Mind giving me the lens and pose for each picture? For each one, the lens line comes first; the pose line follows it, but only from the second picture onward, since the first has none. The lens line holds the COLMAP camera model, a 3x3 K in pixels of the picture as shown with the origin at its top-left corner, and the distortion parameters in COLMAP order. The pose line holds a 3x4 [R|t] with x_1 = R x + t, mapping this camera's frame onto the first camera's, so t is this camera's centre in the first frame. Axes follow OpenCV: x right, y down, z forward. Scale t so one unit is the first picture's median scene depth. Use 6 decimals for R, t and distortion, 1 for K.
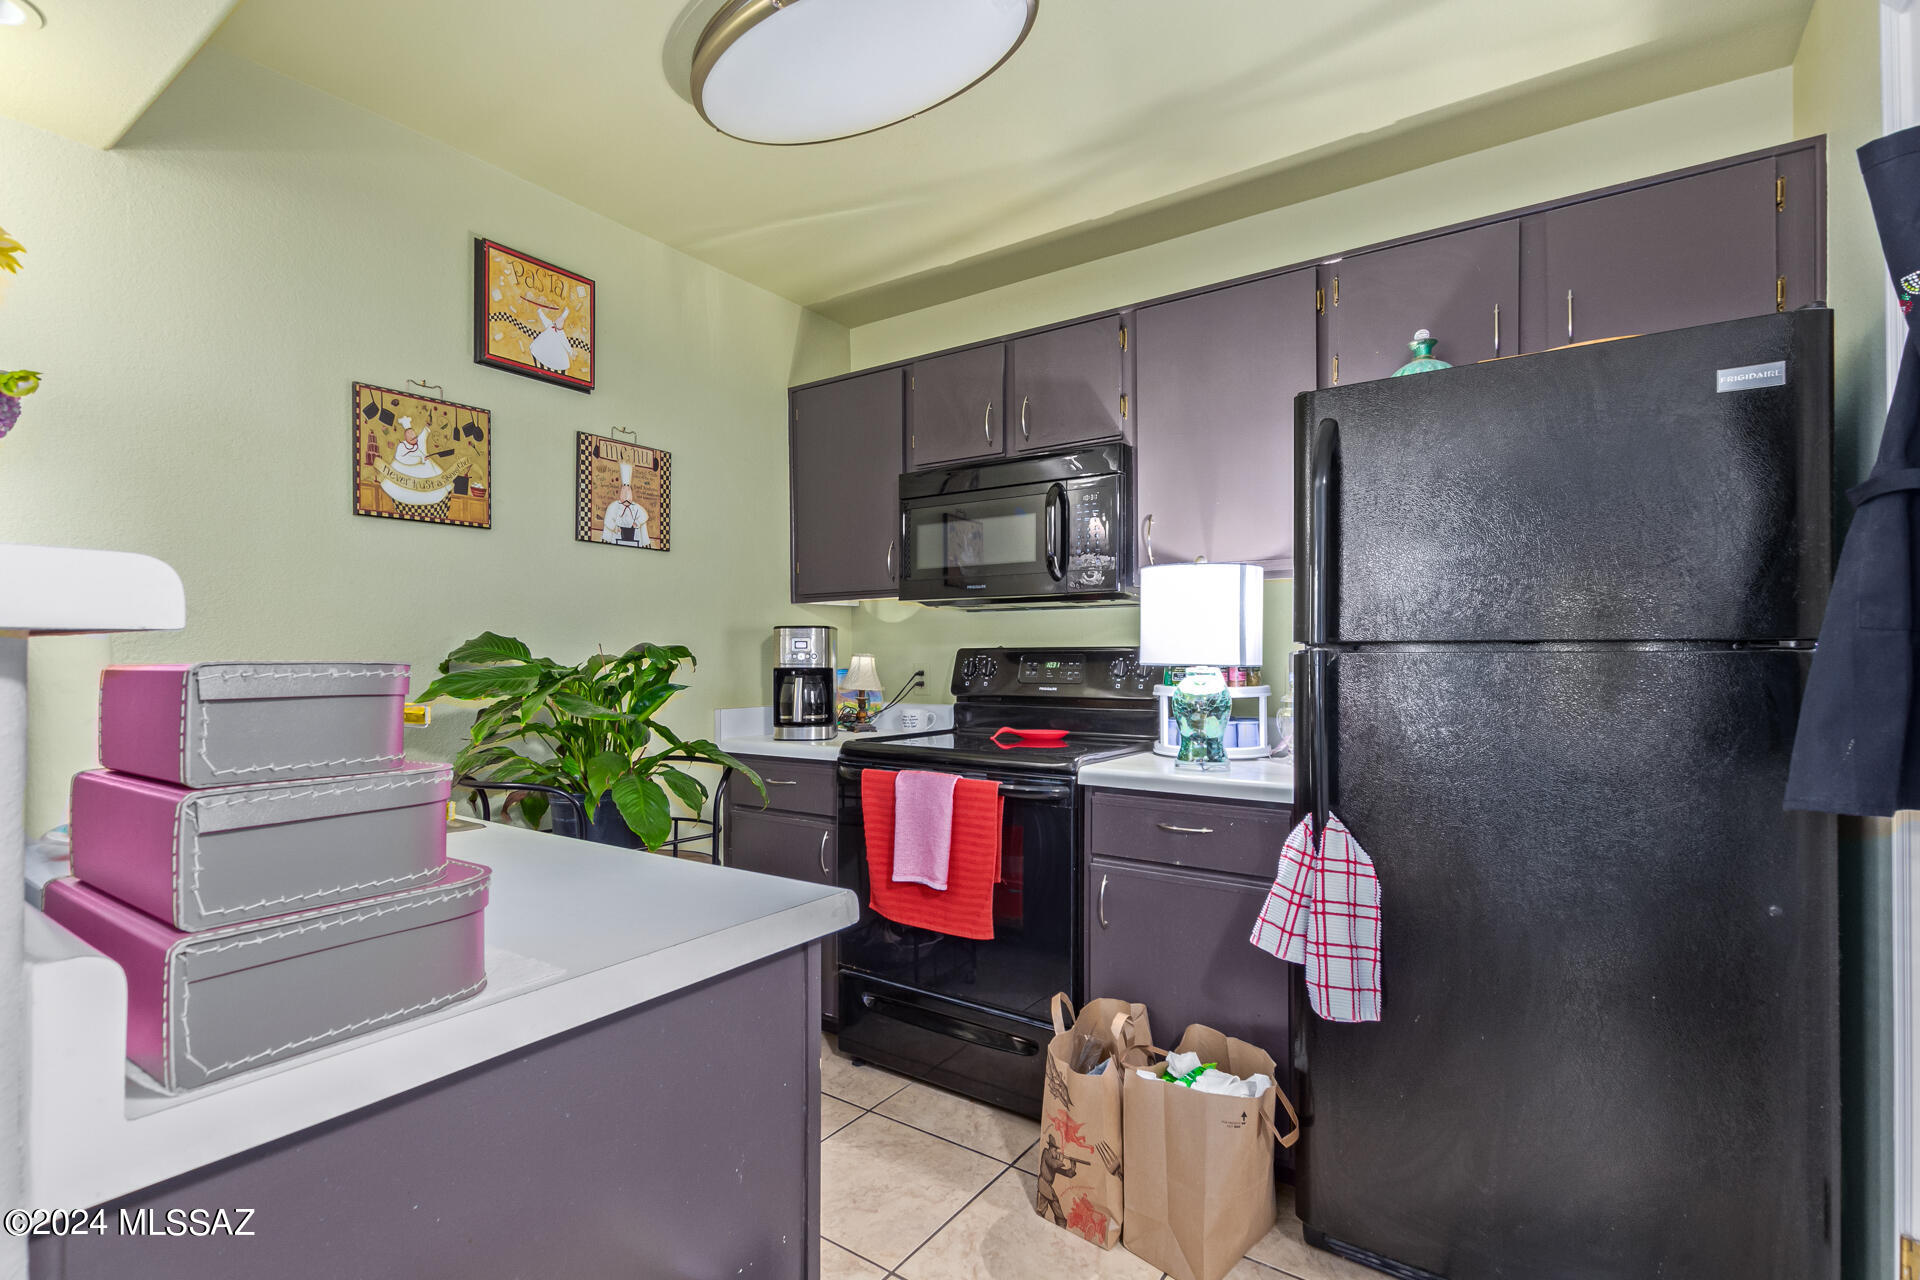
lens RADIAL K [[884.5, 0, 958.5], [0, 884.5, 645.7], [0, 0, 1]] dist [0.017243, -0.011104]
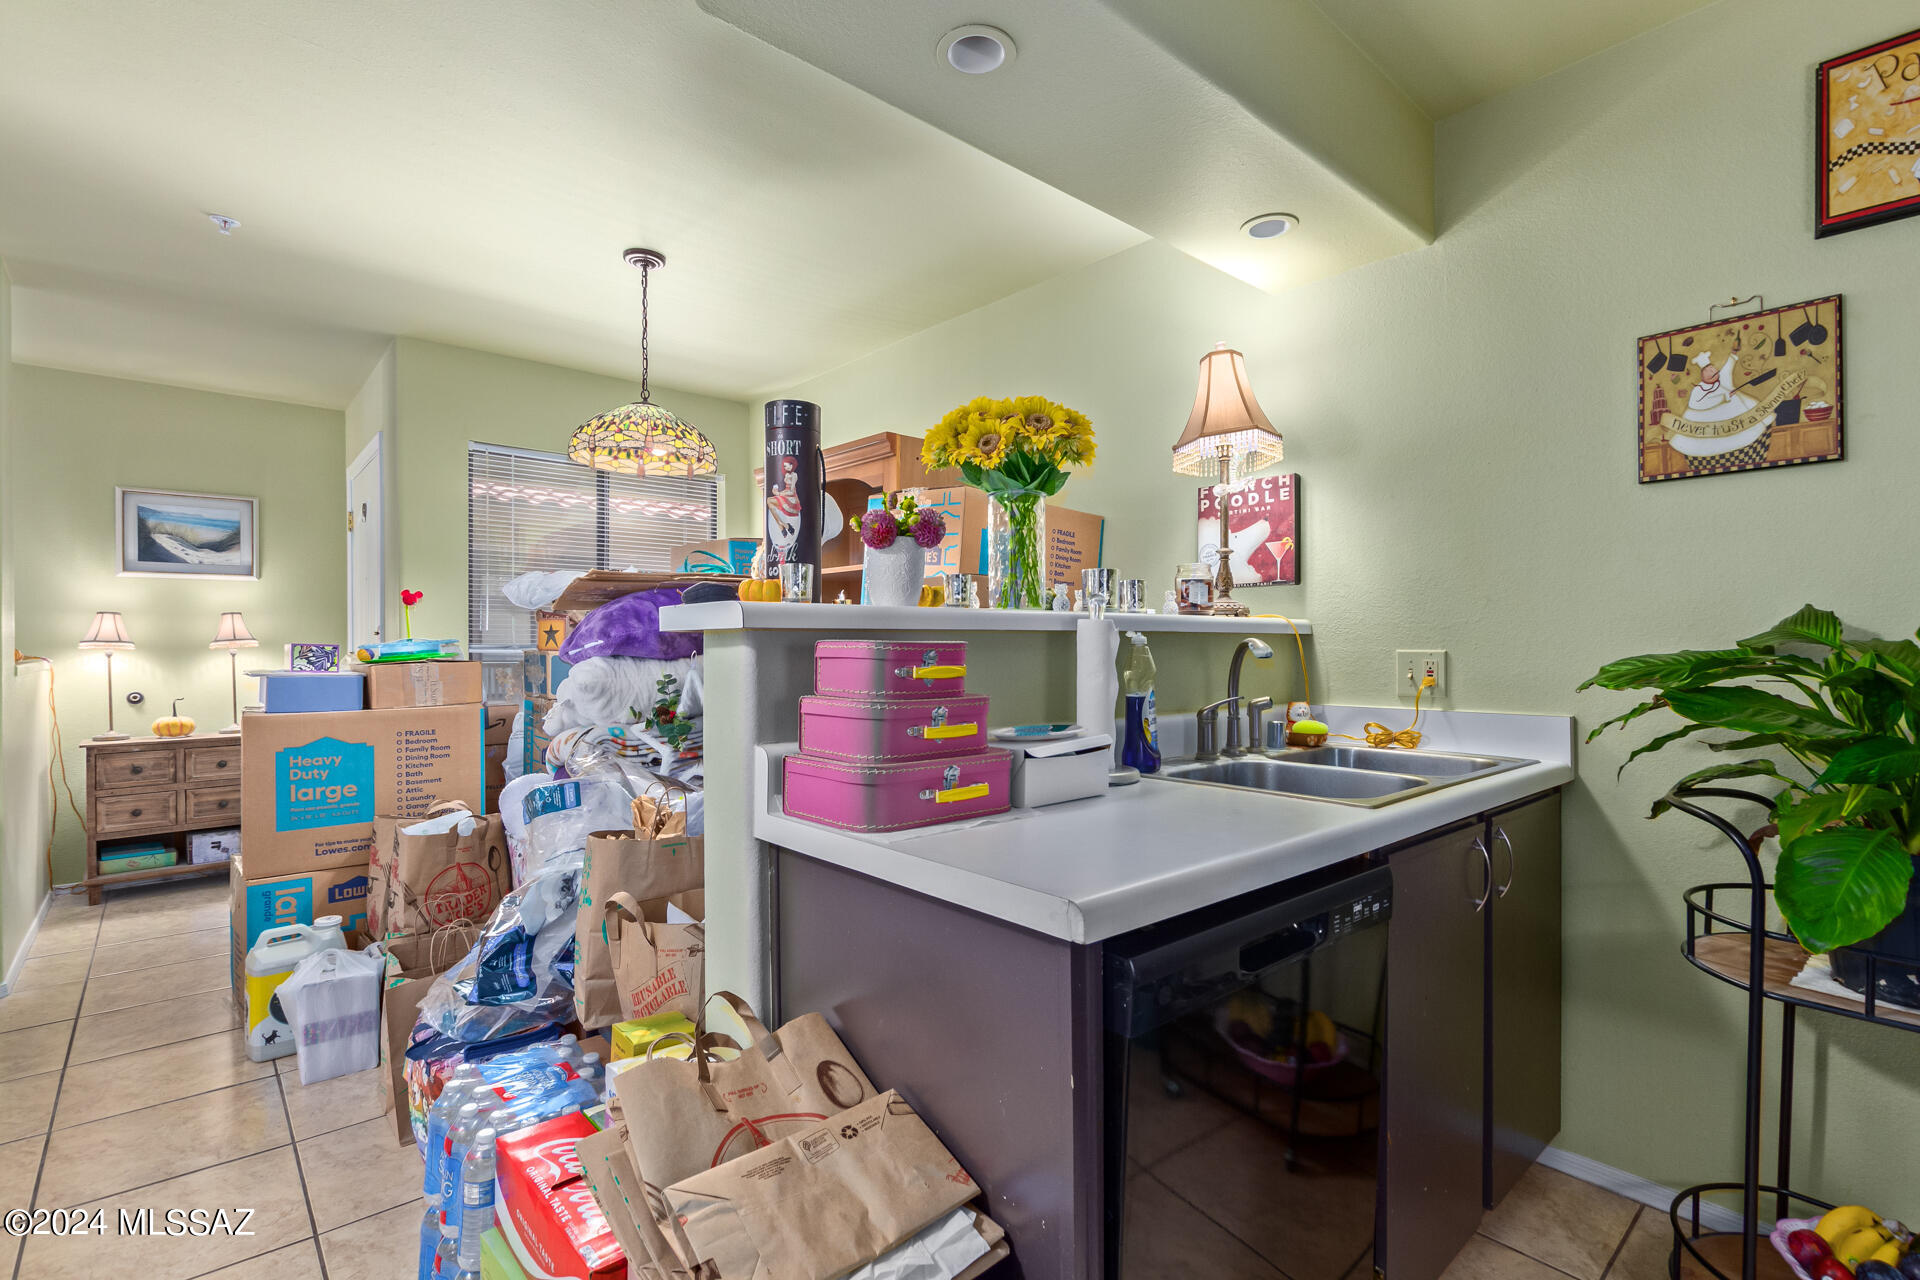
lens RADIAL K [[884.5, 0, 958.5], [0, 884.5, 645.7], [0, 0, 1]] dist [0.017243, -0.011104]
pose [[-0.231305, 0.002491, -0.972878, 0.333377], [0.011787, 0.999931, -0.000242, 0.009603], [0.972810, -0.011523, -0.231318, 0.474470]]
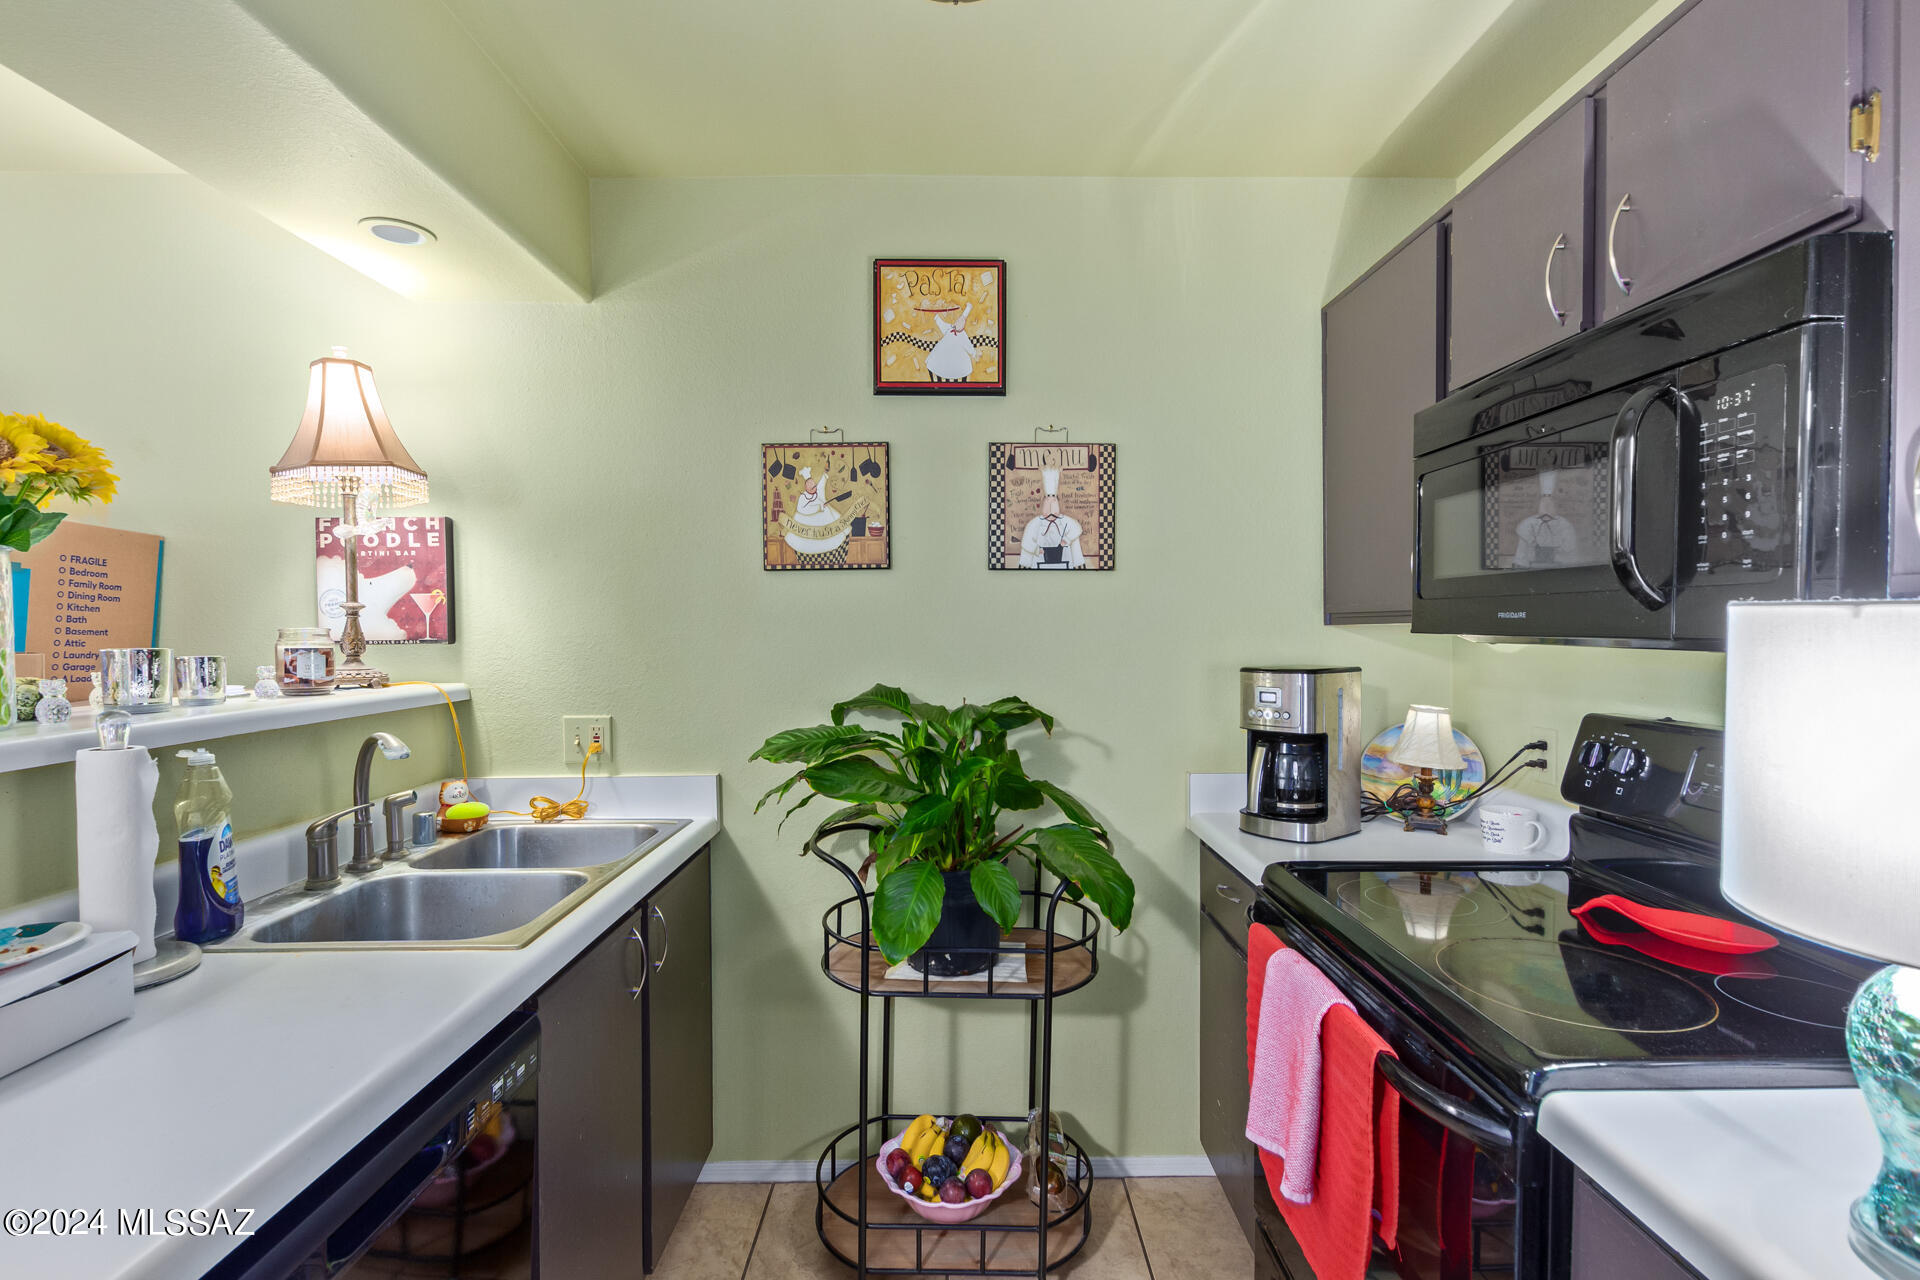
lens RADIAL K [[892.3, 0, 971.0], [0, 892.3, 643.4], [0, 0, 1]] dist [0.018936, -0.011025]
pose [[0.586794, 0.016963, -0.809558, 0.293243], [0.014167, 0.999412, 0.031210, -0.080674], [0.809612, -0.029783, 0.586209, 0.513435]]
